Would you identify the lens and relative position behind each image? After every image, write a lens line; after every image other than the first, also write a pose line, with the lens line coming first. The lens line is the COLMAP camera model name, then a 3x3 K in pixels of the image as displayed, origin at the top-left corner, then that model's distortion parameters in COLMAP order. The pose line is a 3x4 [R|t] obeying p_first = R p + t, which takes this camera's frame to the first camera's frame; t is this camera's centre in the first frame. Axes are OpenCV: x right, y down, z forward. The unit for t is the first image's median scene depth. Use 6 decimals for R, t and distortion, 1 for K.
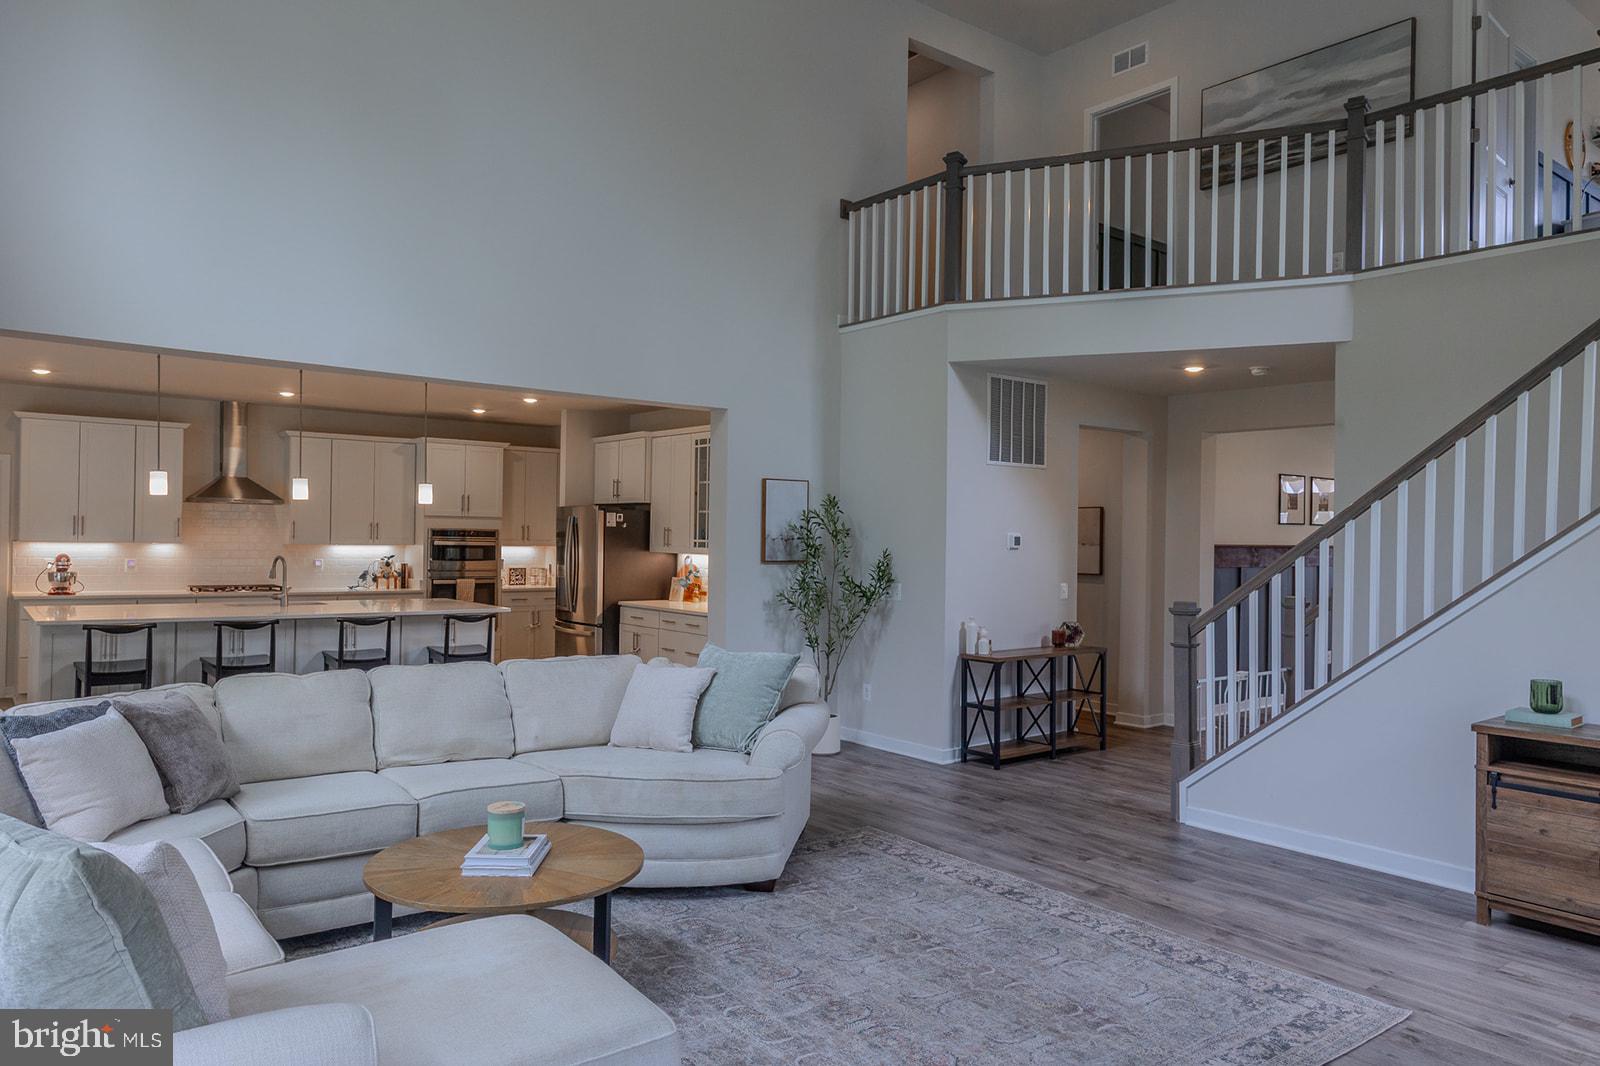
lens RADIAL K [[1075.0, 0, 808.4], [0, 1075.0, 529.1], [0, 0, 1]] dist [-0.017244, 0.012544]
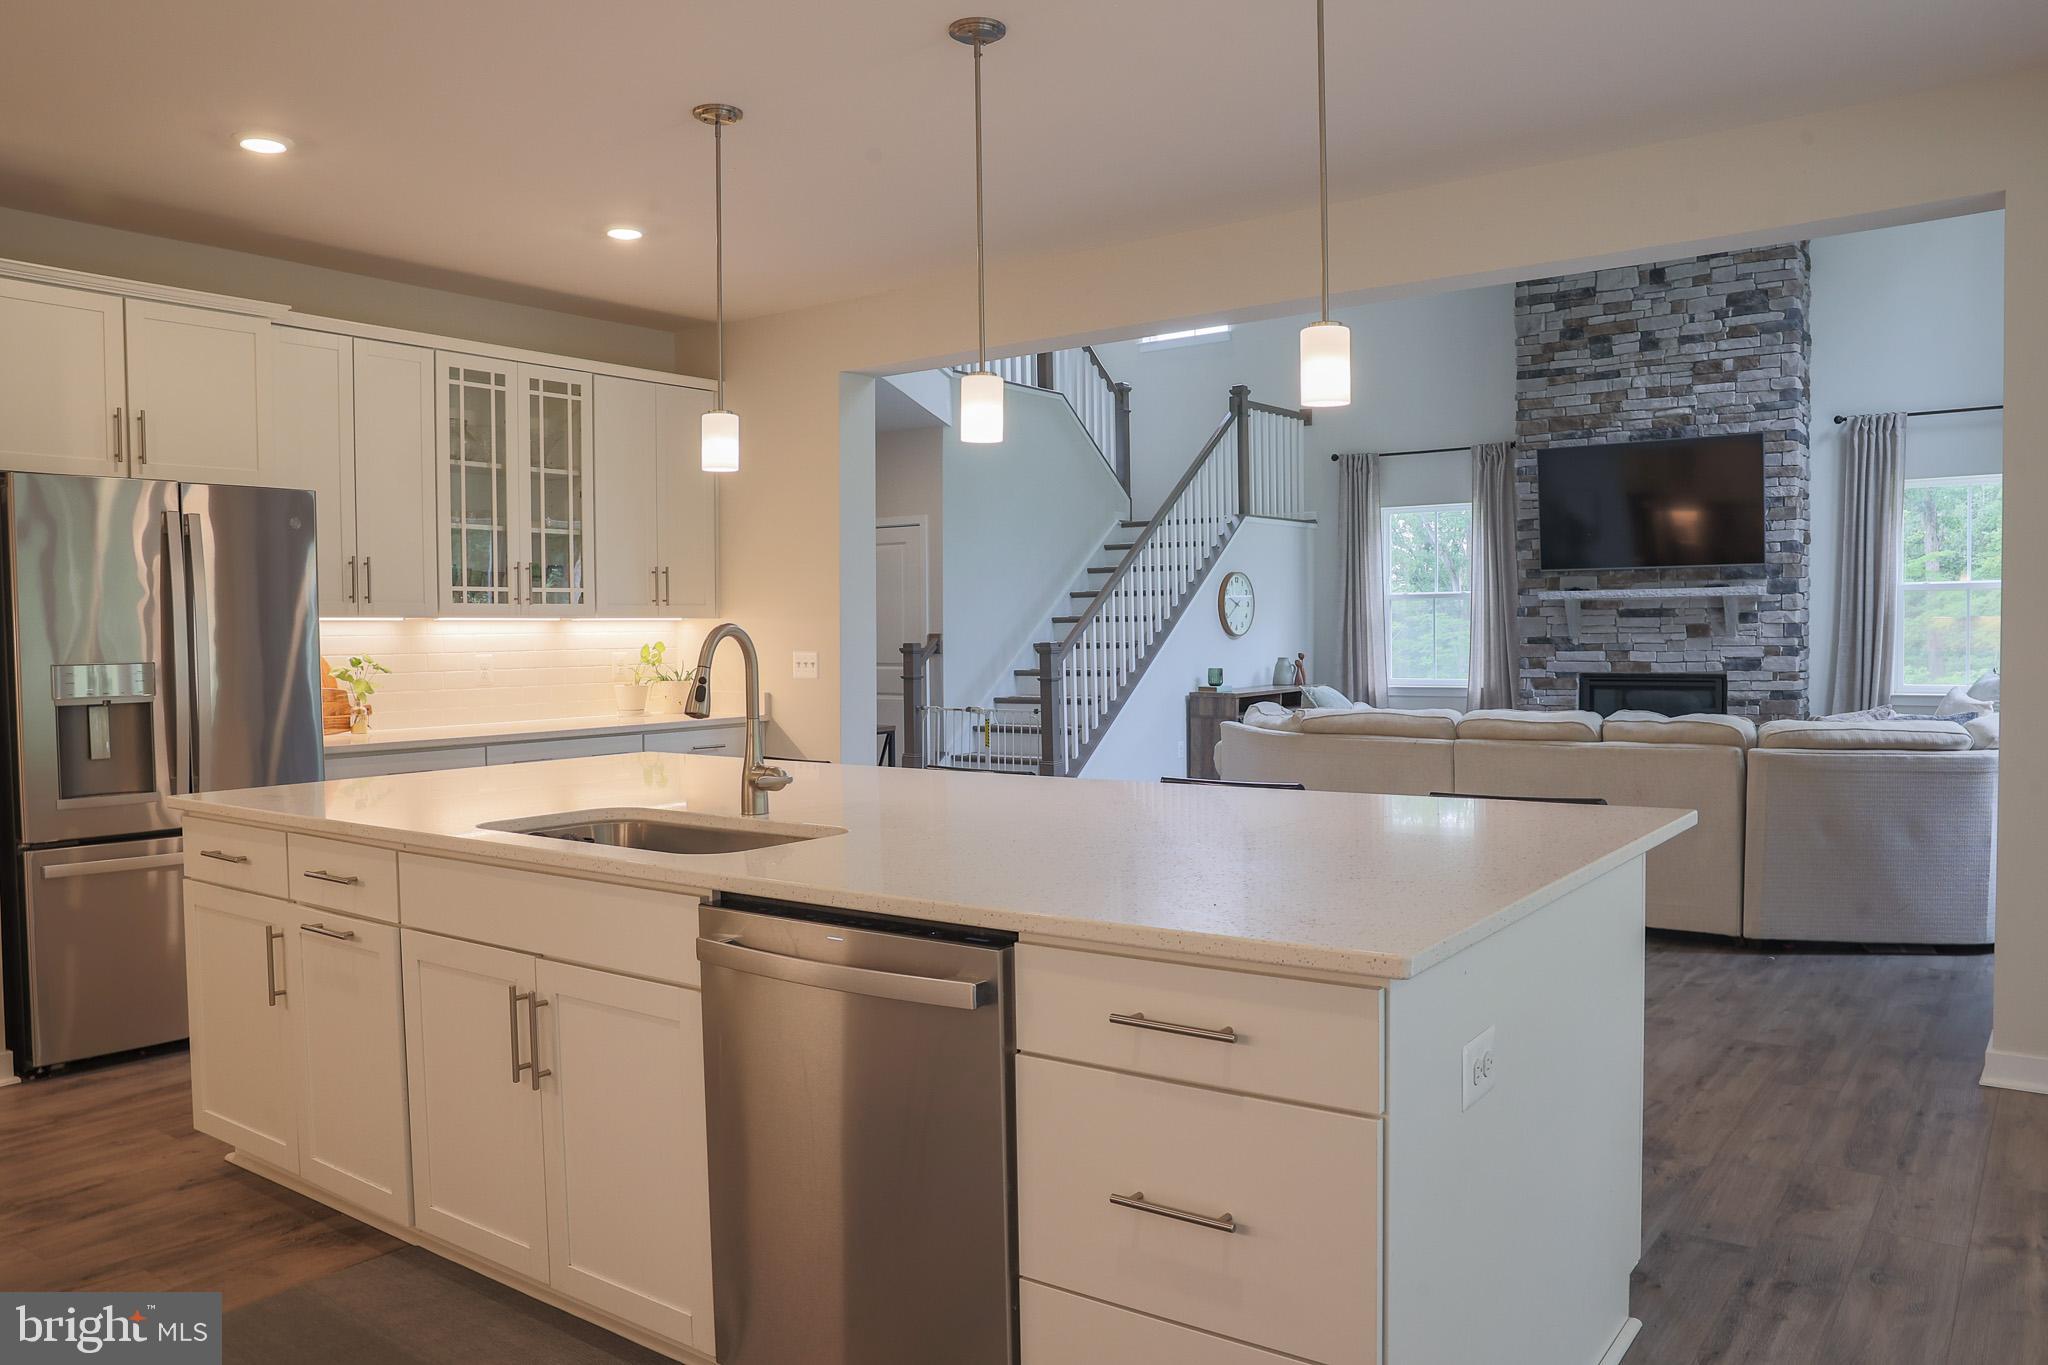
lens RADIAL K [[1477.4, 0, 1030.1], [0, 1477.4, 677.2], [0, 0, 1]] dist [-0.065849, 0.036523]
pose [[-0.247981, -0.045818, 0.967681, -0.851867], [0.001649, 0.998860, 0.047716, 0.020971], [-0.968763, 0.013429, -0.247623, 1.017032]]
